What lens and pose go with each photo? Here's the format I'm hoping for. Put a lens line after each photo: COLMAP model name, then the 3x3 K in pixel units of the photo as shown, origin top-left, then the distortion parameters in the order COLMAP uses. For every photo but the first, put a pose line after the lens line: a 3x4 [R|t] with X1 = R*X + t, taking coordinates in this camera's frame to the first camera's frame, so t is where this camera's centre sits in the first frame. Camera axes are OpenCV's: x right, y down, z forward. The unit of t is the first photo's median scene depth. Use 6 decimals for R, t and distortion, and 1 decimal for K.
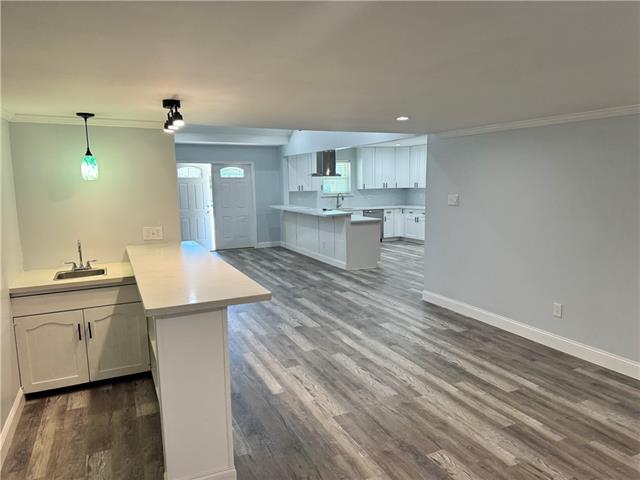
lens RADIAL K [[454.9, 0, 320.0], [0, 454.9, 240.0], [0, 0, 1]] dist [0.004353, -0.002287]
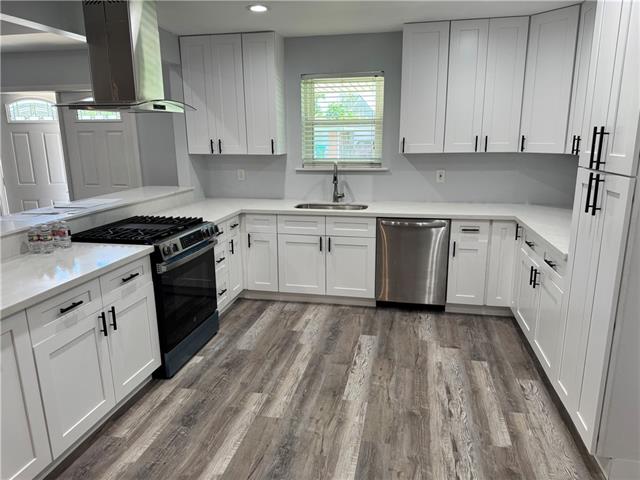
lens RADIAL K [[454.9, 0, 320.0], [0, 454.9, 240.0], [0, 0, 1]] dist [0.004353, -0.002287]
pose [[0.802946, 0.136140, -0.580296, 0.252240], [-0.084287, 0.989717, 0.115565, -0.081631], [0.590062, -0.043881, 0.806165, 0.685425]]
